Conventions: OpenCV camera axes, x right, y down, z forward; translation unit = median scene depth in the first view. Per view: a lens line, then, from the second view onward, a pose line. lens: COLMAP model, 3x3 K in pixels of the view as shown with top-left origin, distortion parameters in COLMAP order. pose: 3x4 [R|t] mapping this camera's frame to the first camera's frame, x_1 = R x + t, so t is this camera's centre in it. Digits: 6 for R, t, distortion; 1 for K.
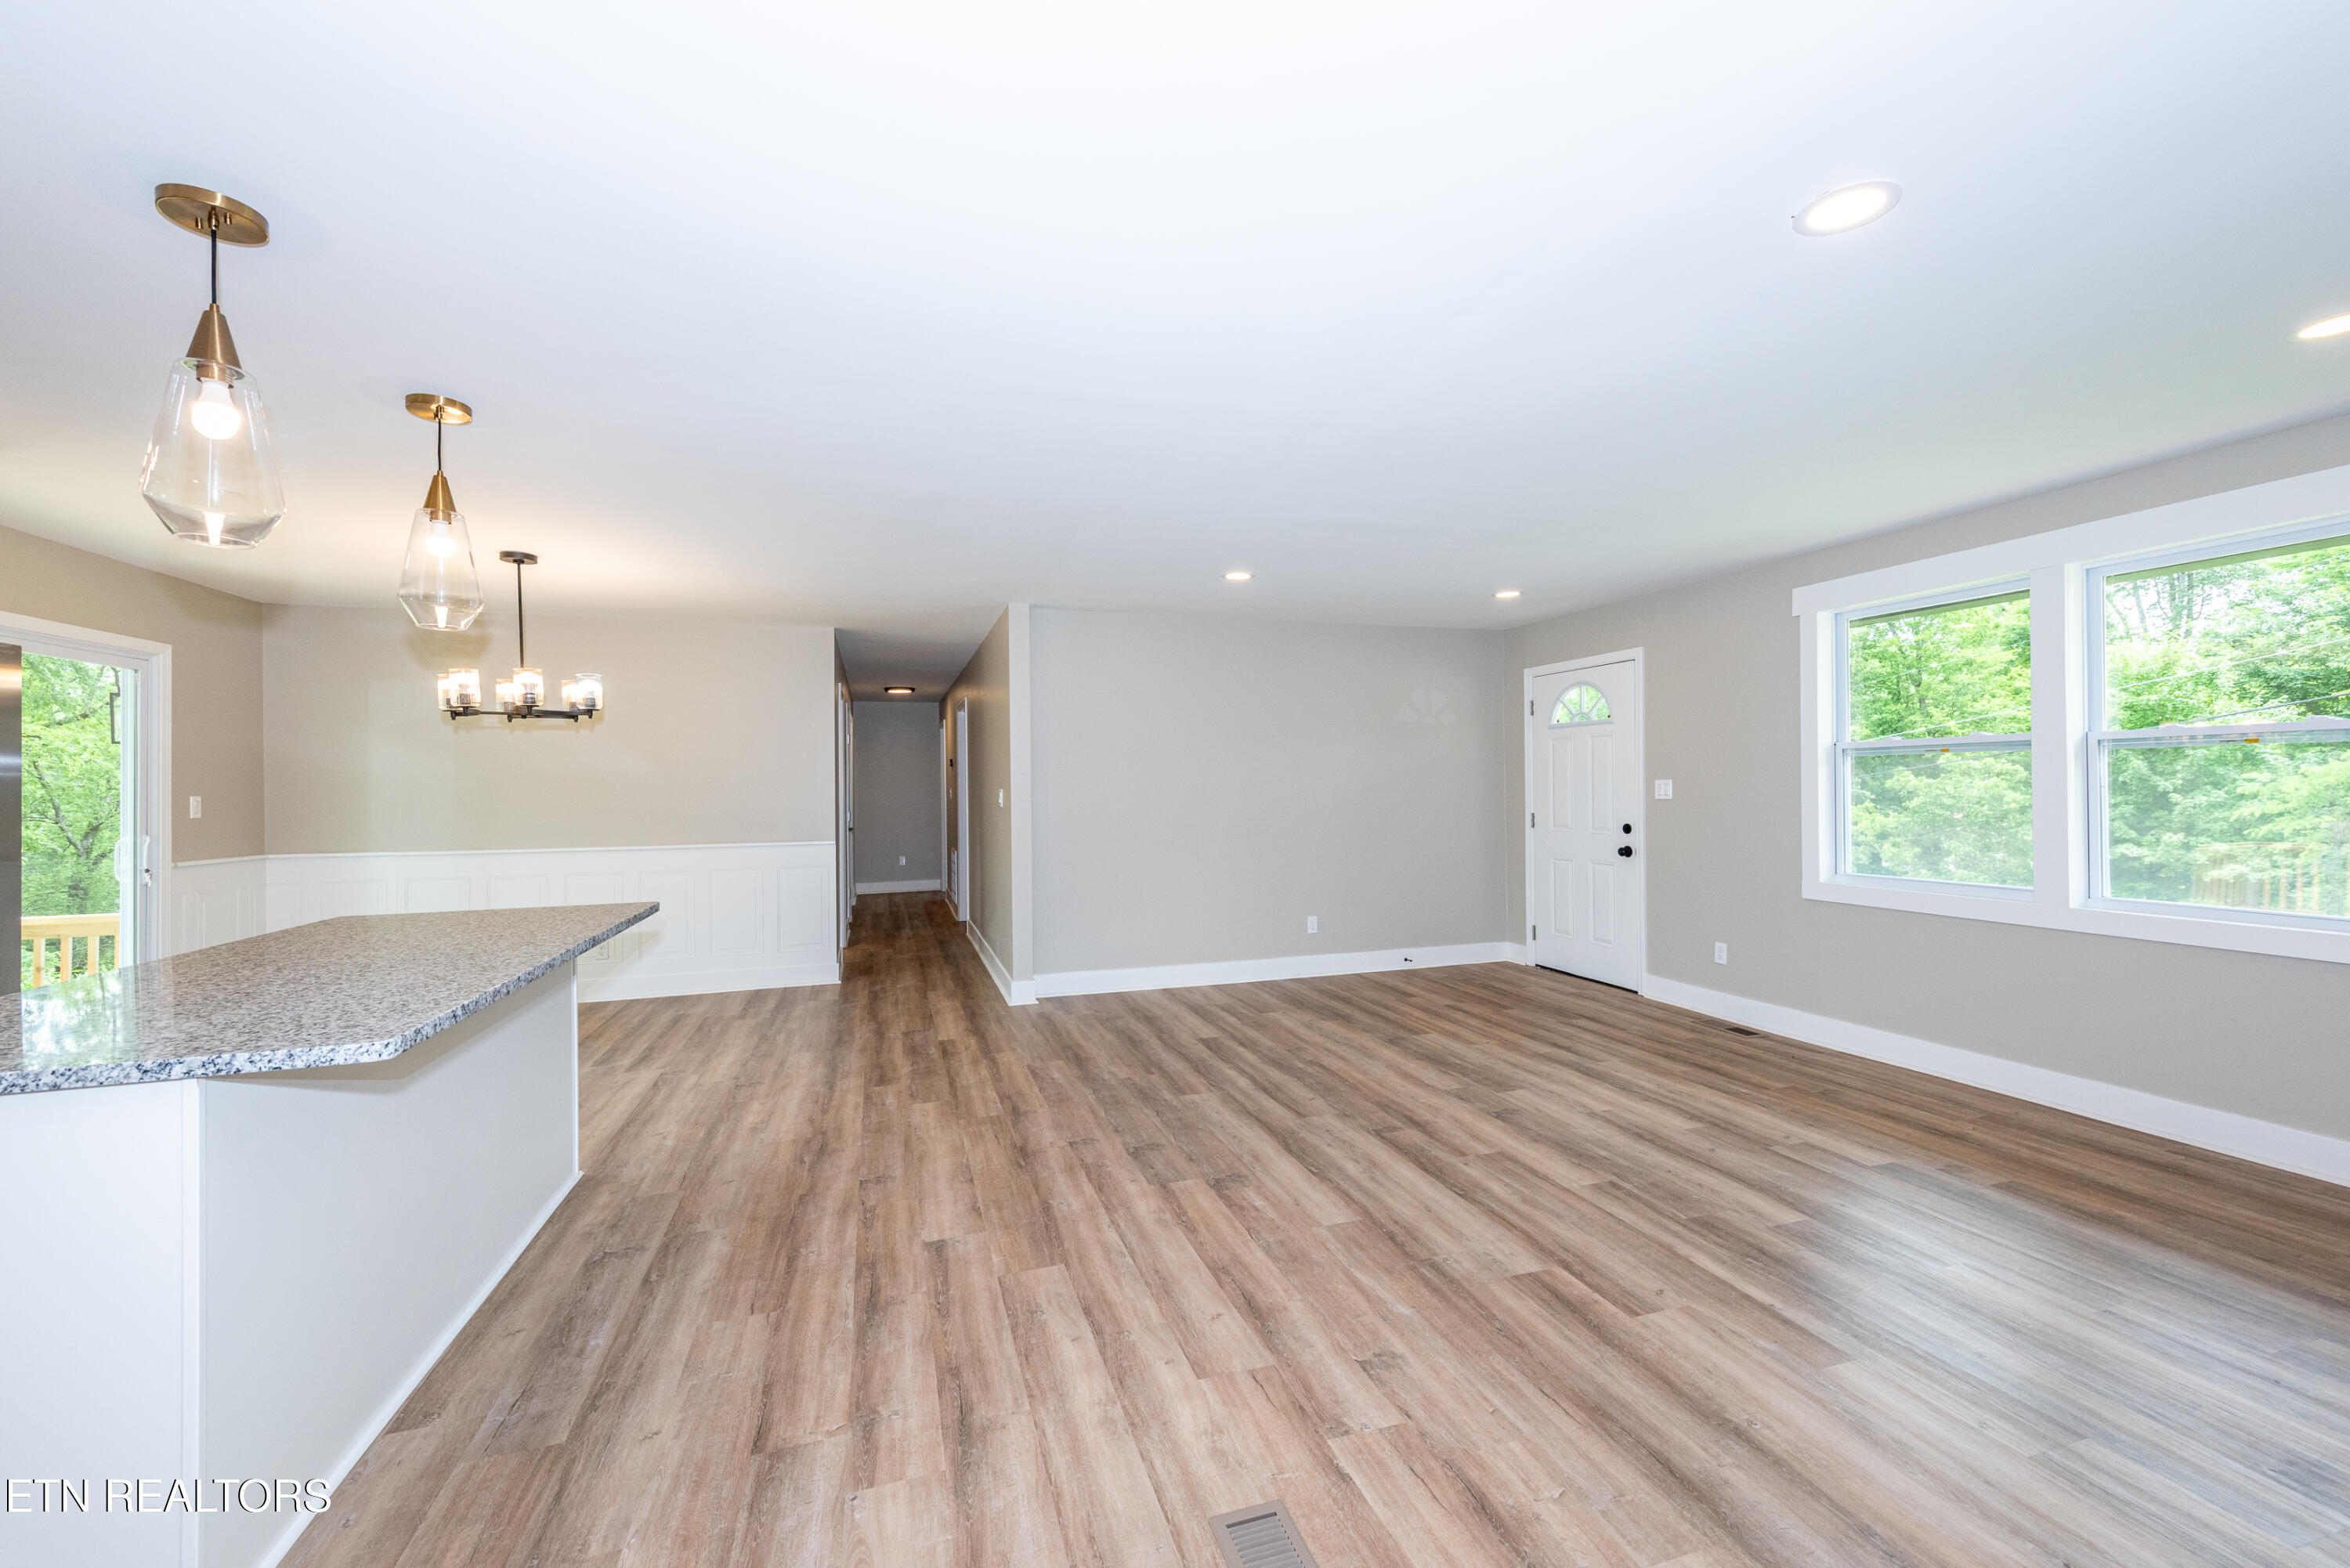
lens RADIAL K [[938.2, 0, 1175.0], [0, 938.2, 784.0], [0, 0, 1]] dist [0.015790, -0.004263]
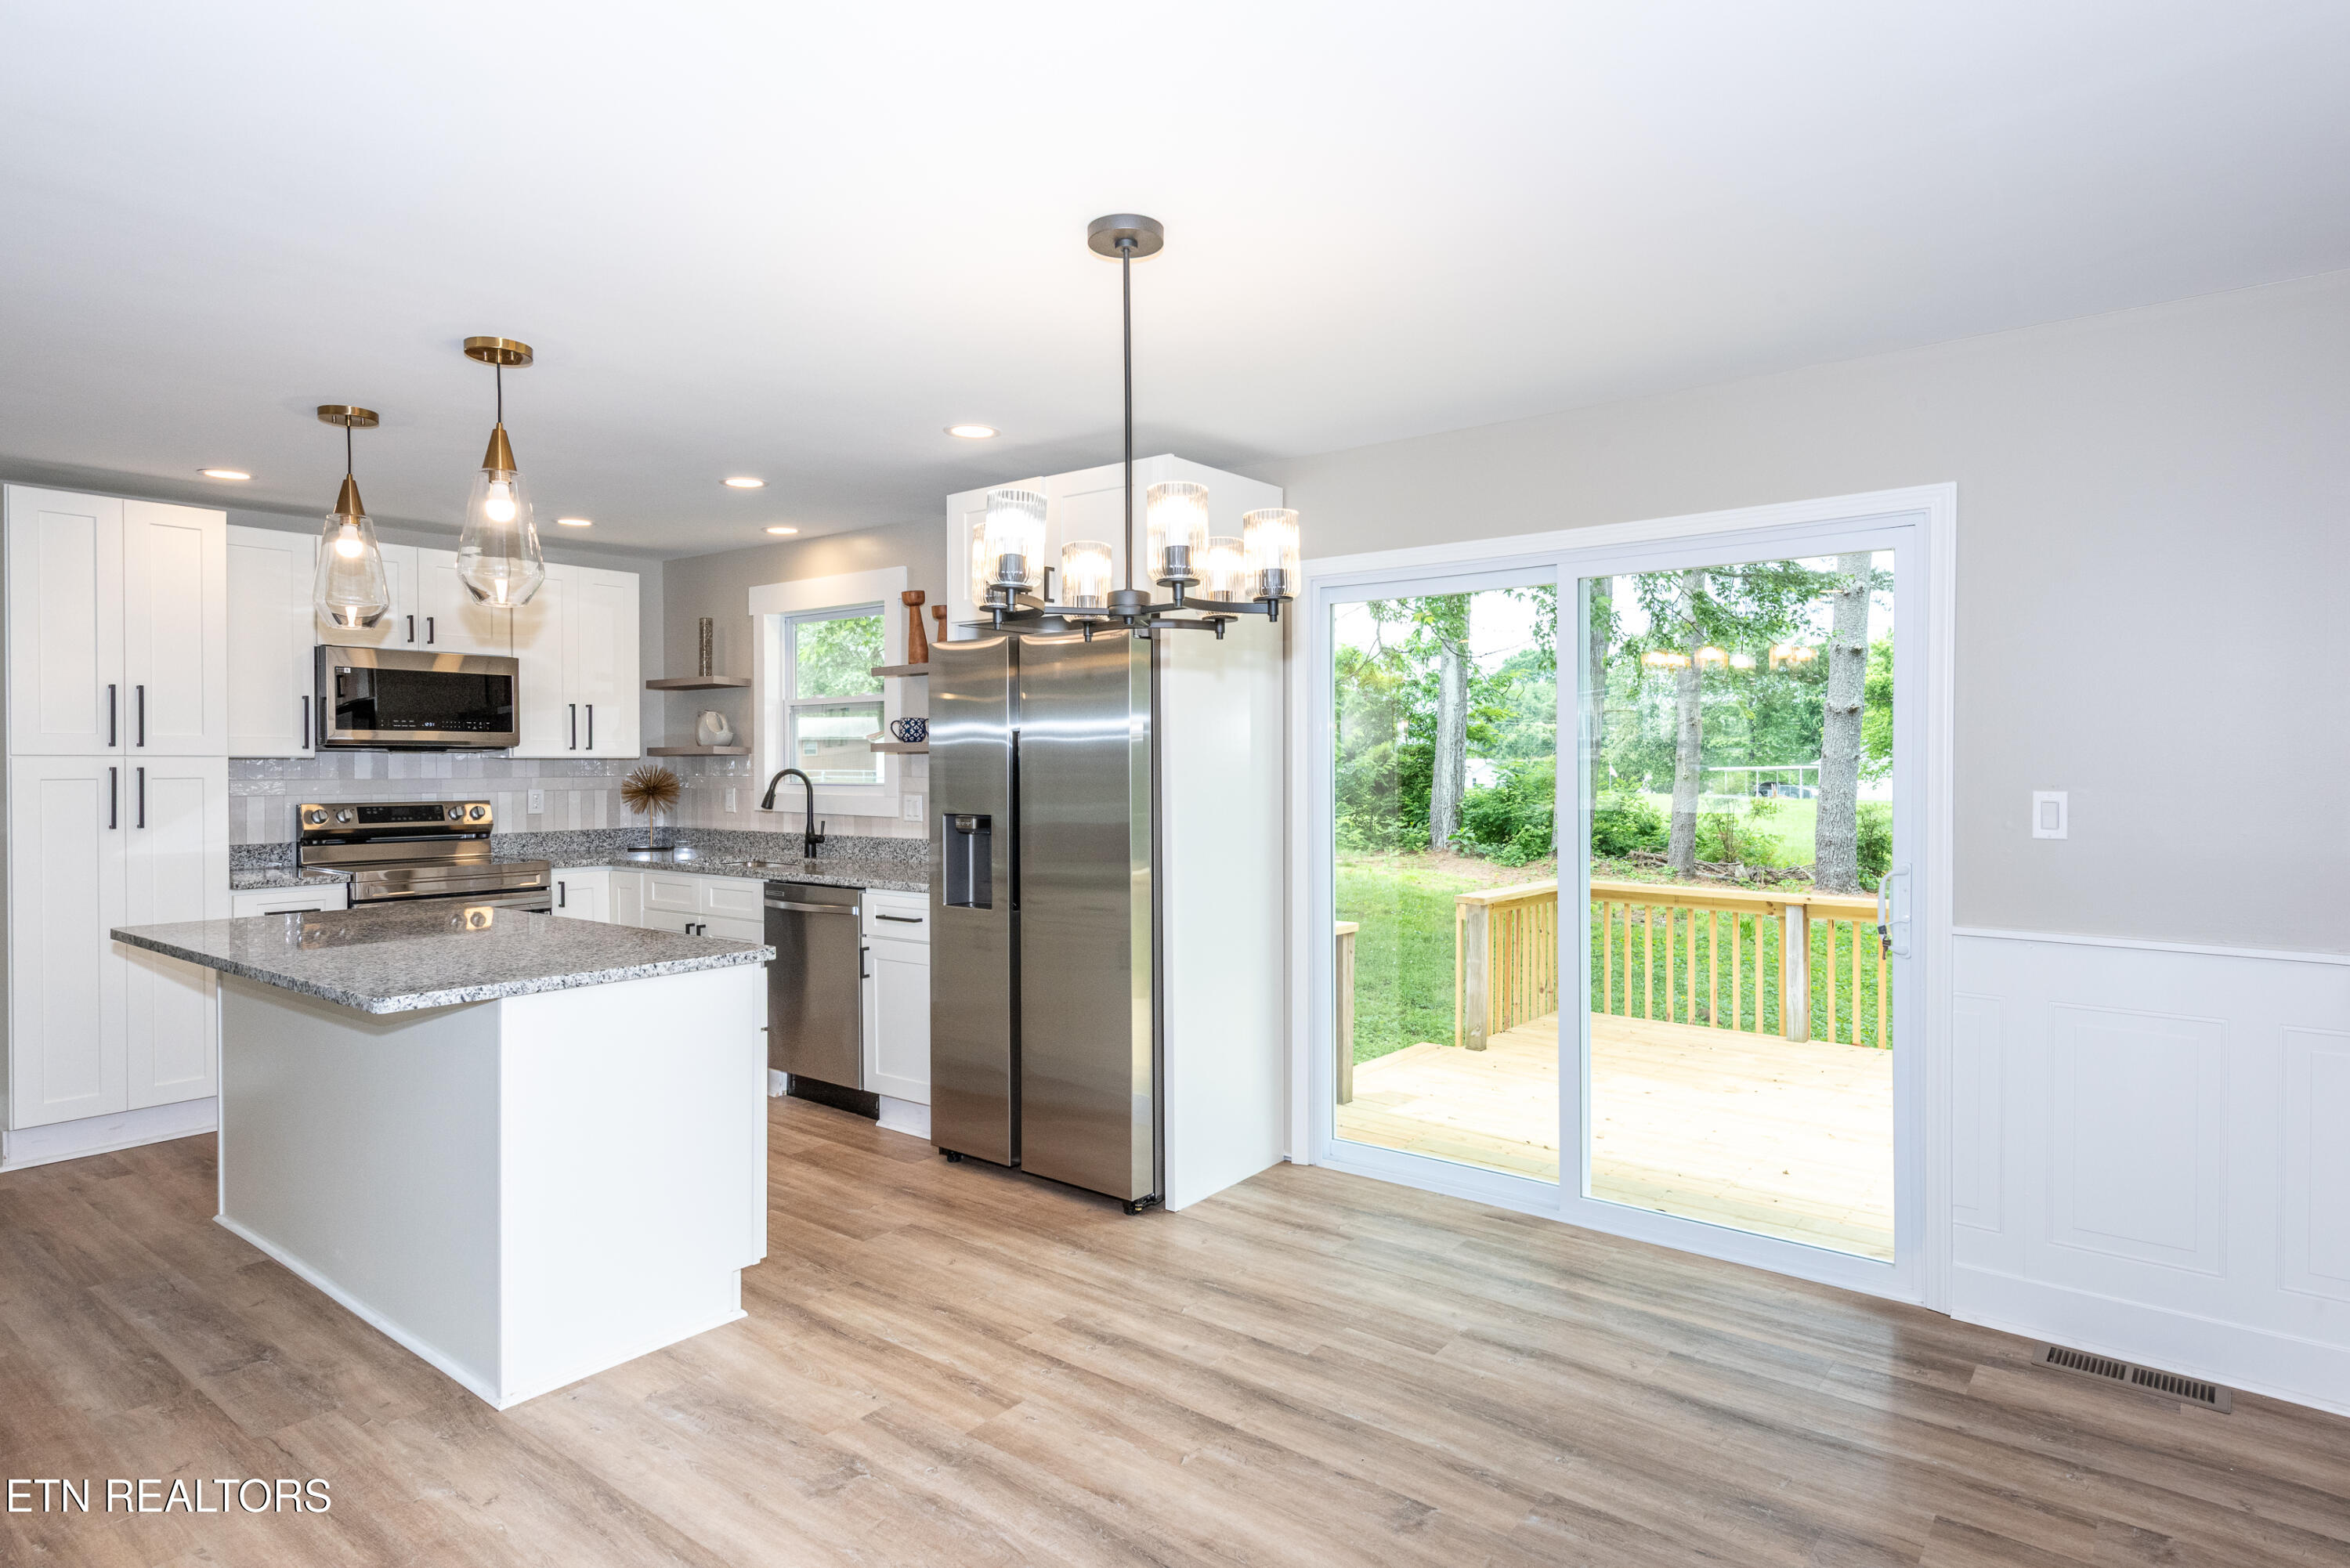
lens RADIAL K [[1267.7, 0, 1214.4], [0, 1267.7, 777.8], [0, 0, 1]] dist [0.016225, -0.006875]
pose [[-0.813608, 0.017136, -0.581161, -0.518356], [0.009815, 0.999828, 0.015739, -0.019141], [0.581331, 0.007101, -0.813636, 1.944166]]
